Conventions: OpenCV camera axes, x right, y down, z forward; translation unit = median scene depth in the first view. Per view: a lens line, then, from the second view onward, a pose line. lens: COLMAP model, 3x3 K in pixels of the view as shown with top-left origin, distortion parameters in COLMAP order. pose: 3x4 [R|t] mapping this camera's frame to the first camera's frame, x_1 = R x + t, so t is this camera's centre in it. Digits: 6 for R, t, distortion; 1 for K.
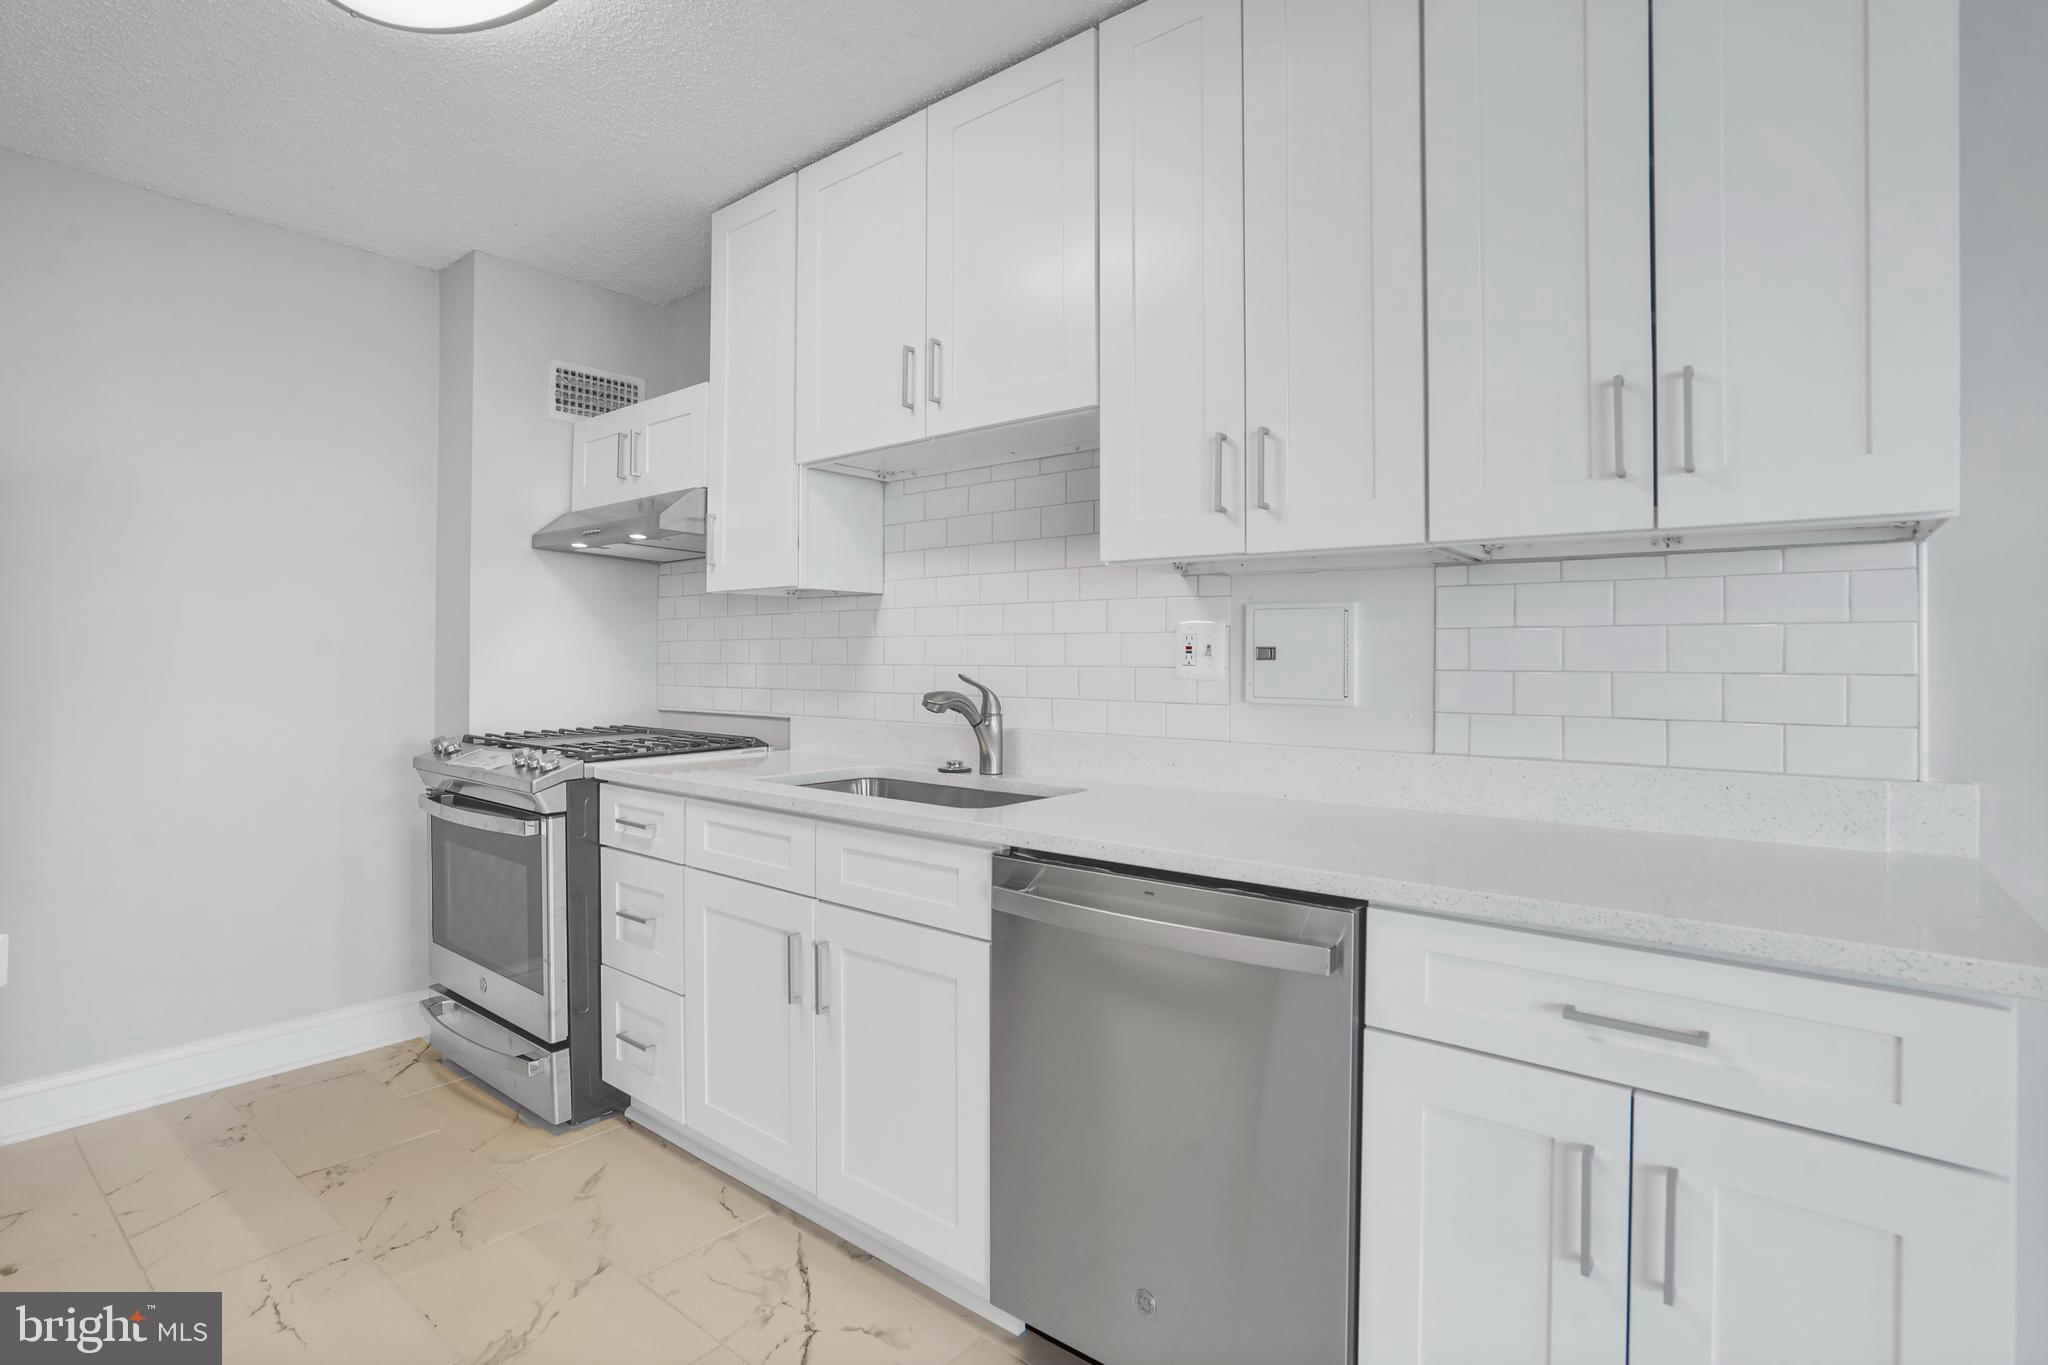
lens RADIAL K [[976.3, 0, 1014.3], [0, 976.3, 657.8], [0, 0, 1]] dist [-0.031590, 0.000647]
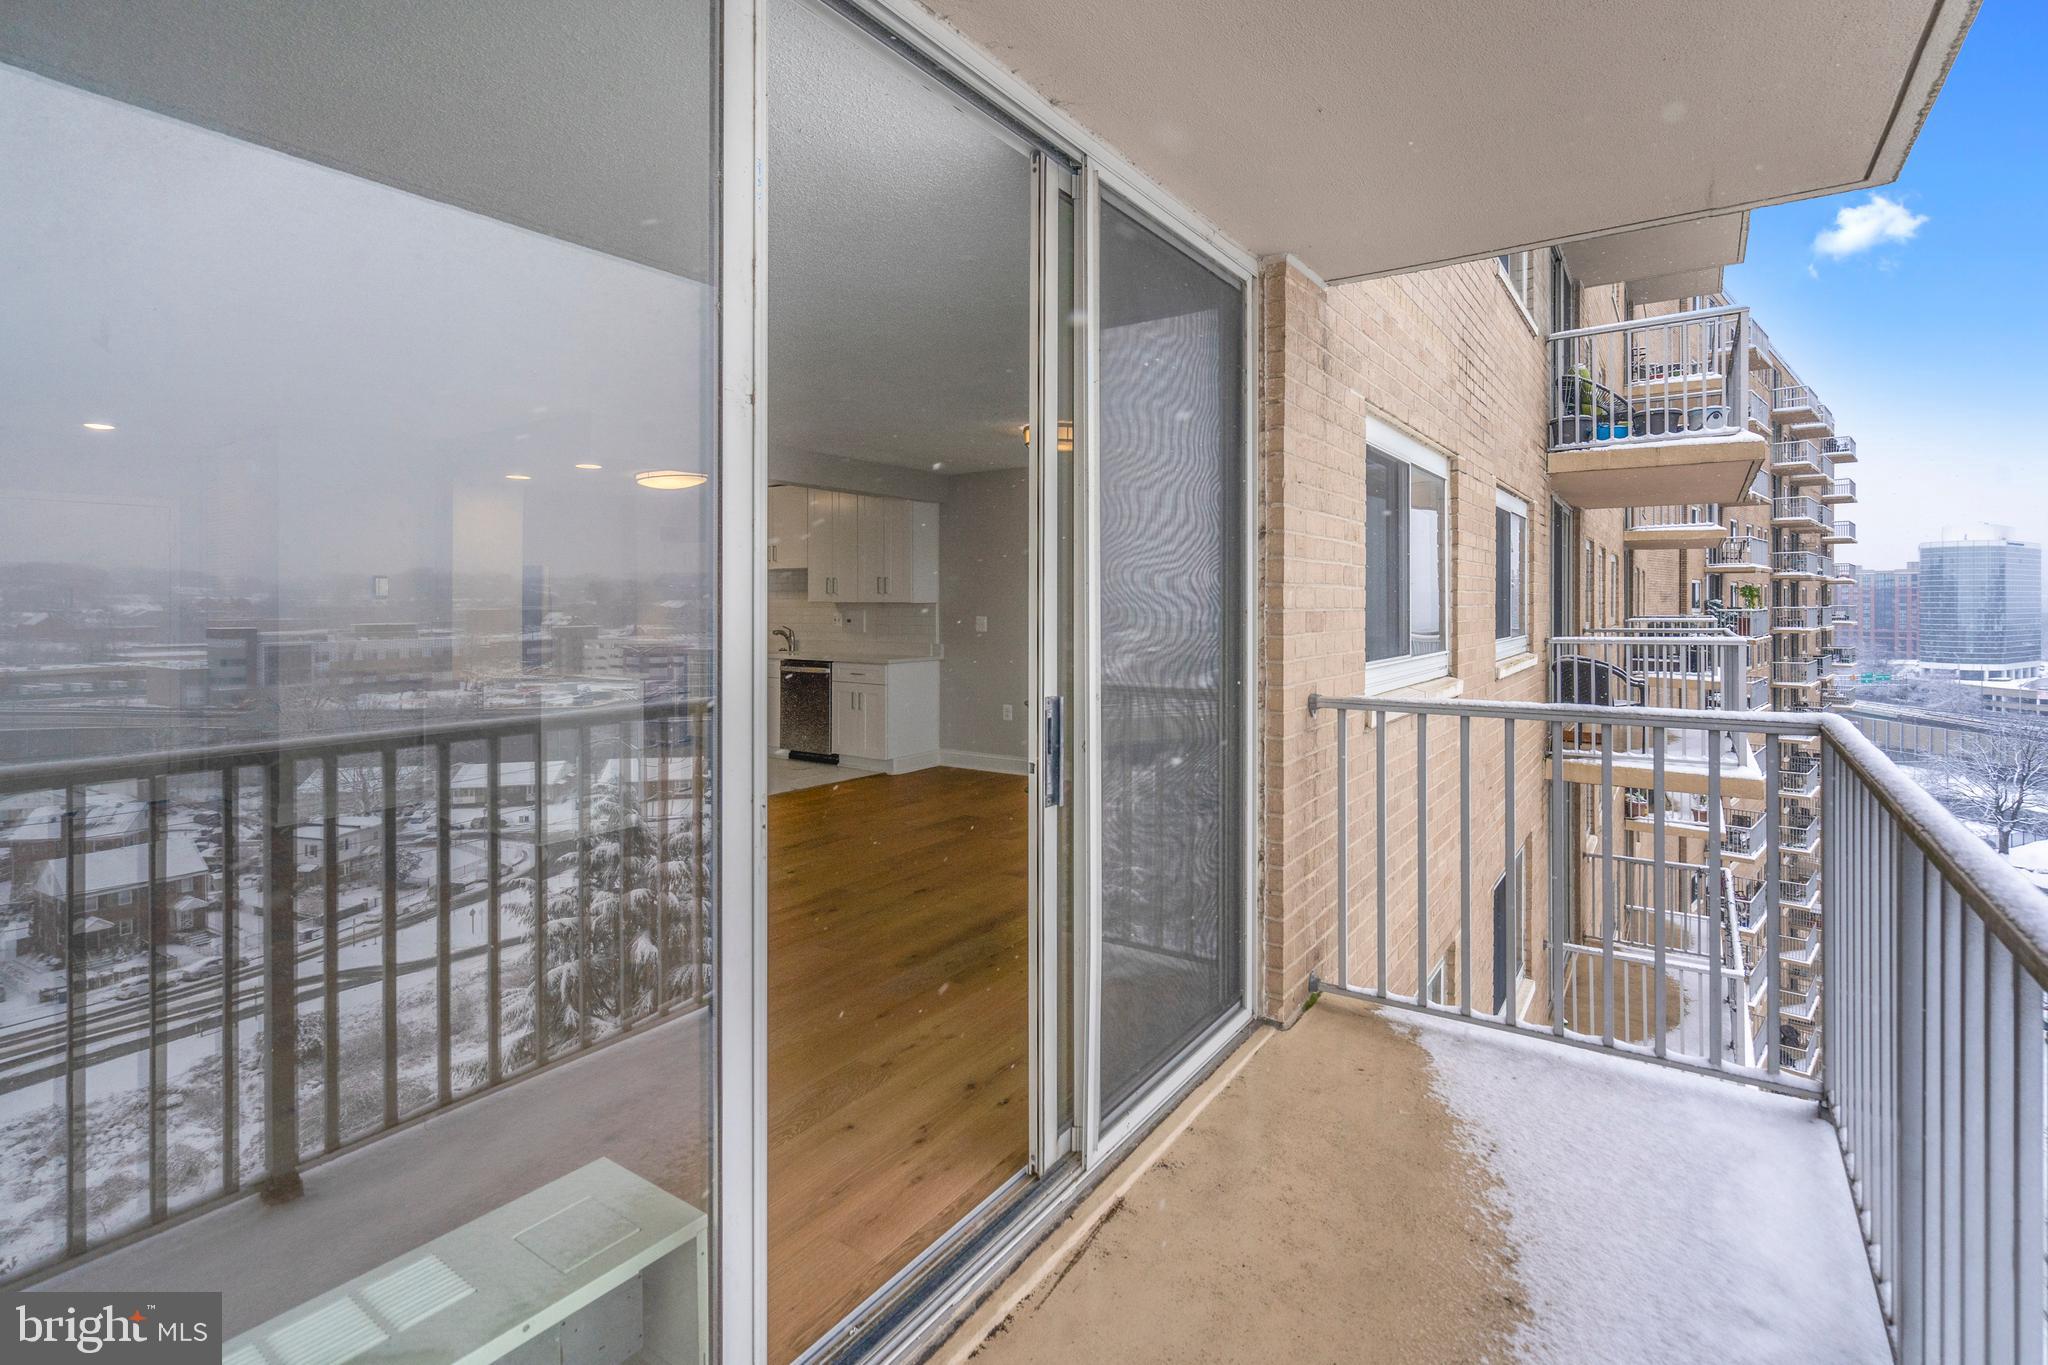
lens RADIAL K [[971.6, 0, 1029.4], [0, 971.6, 599.6], [0, 0, 1]] dist [-0.051324, 0.000019]
pose [[0.996920, -0.001951, 0.078404, 0.615375], [0.002213, 0.999992, -0.003250, -0.071437], [-0.078397, 0.003413, 0.996916, -2.918712]]
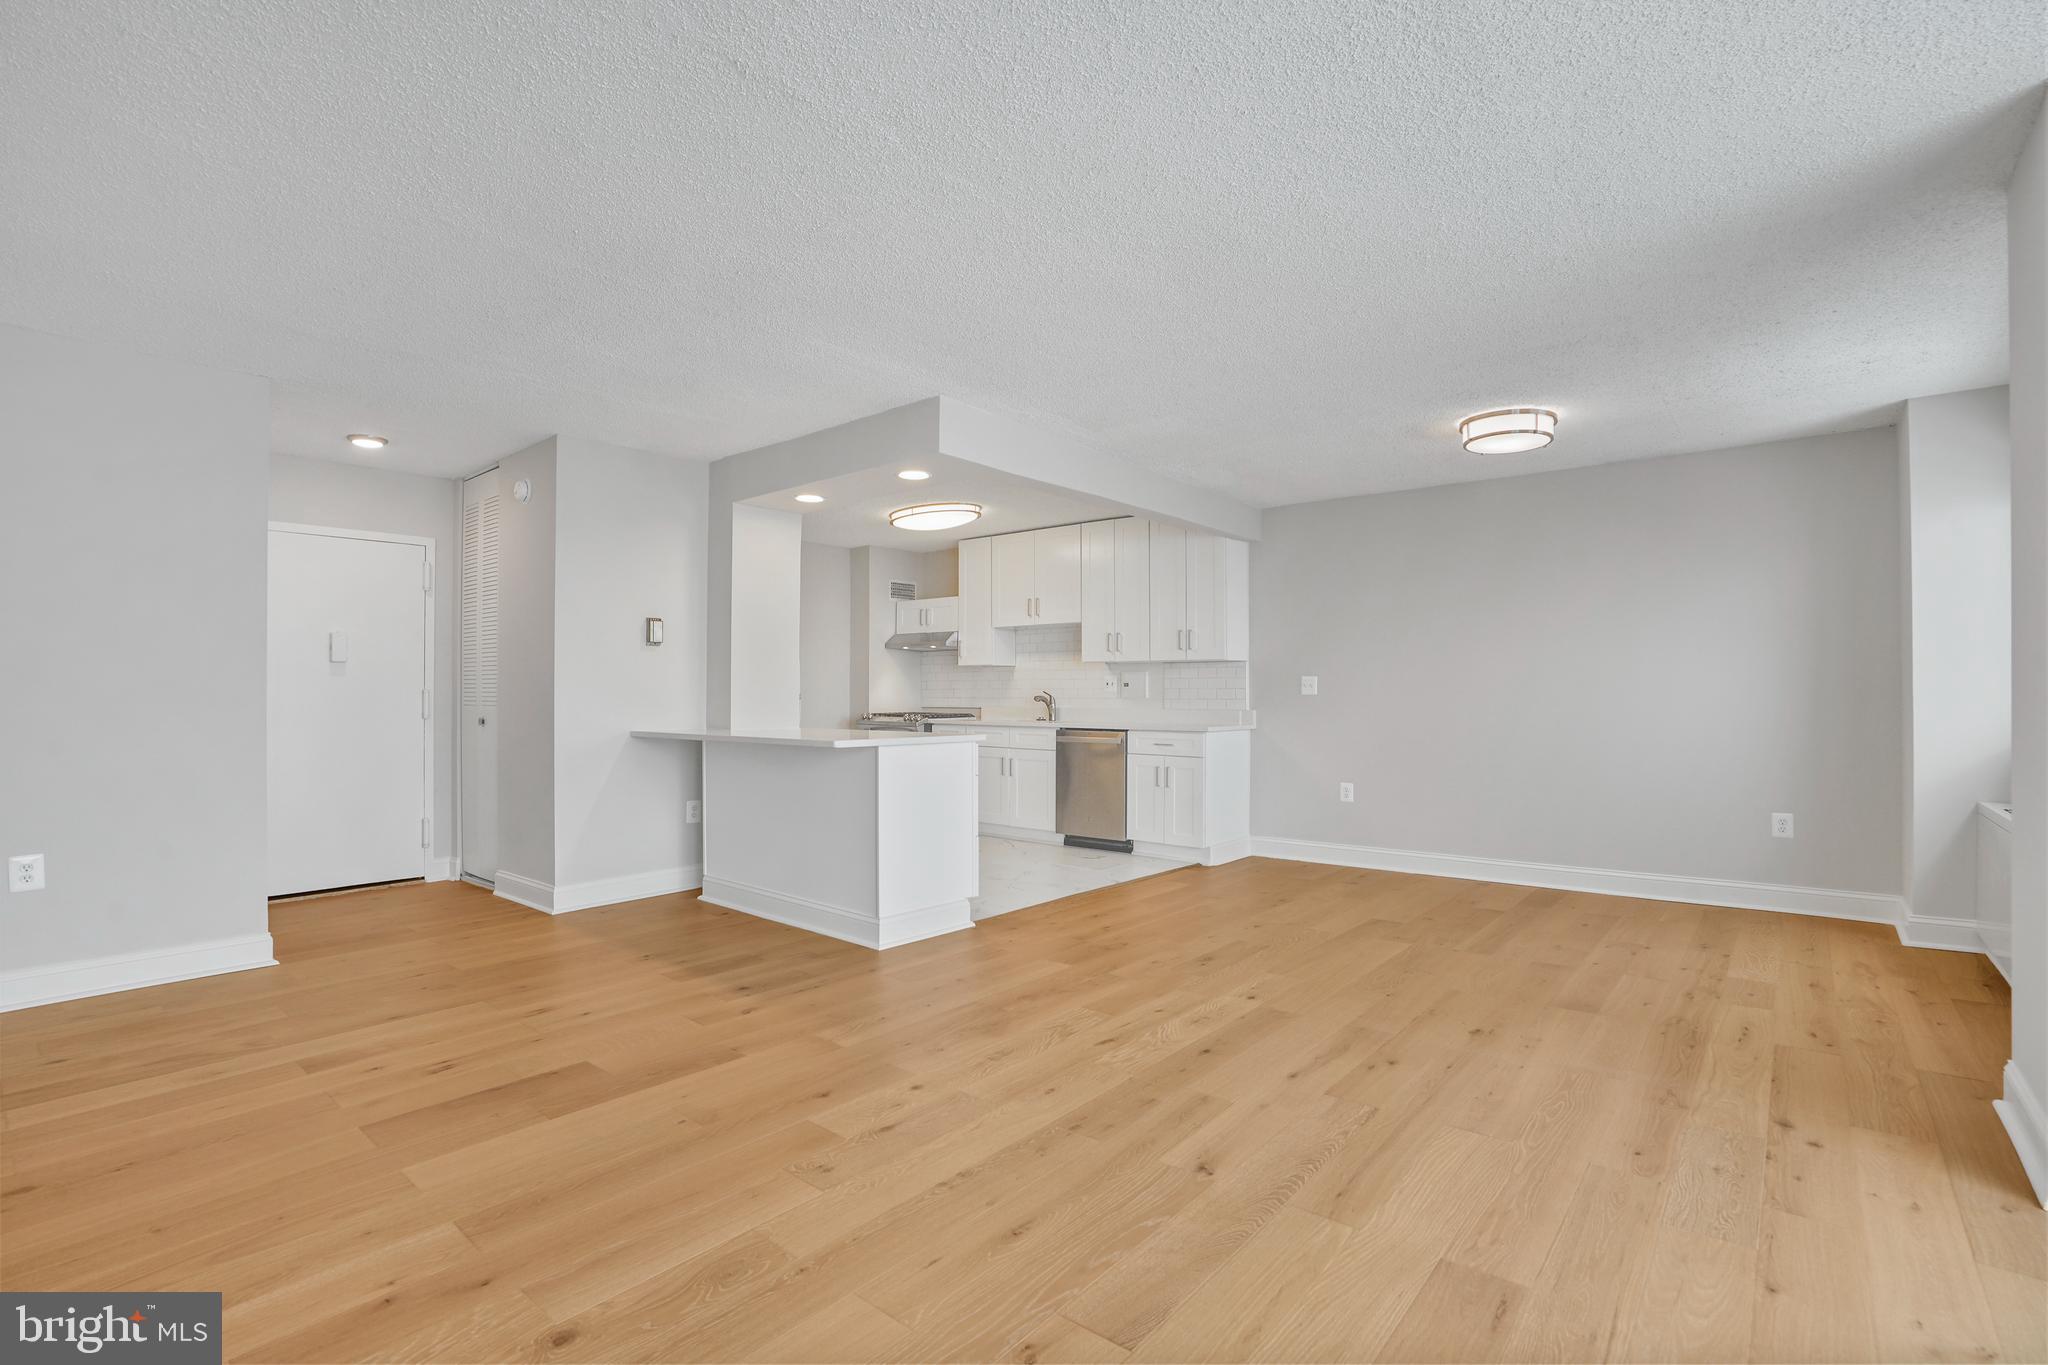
lens RADIAL K [[965.0, 0, 1020.6], [0, 965.0, 686.6], [0, 0, 1]] dist [-0.050743, 0.020838]
pose [[0.999868, -0.000501, -0.016254, -0.077796], [0.000382, 0.999973, -0.007321, 0.025188], [0.016257, 0.007314, 0.999841, -2.330245]]
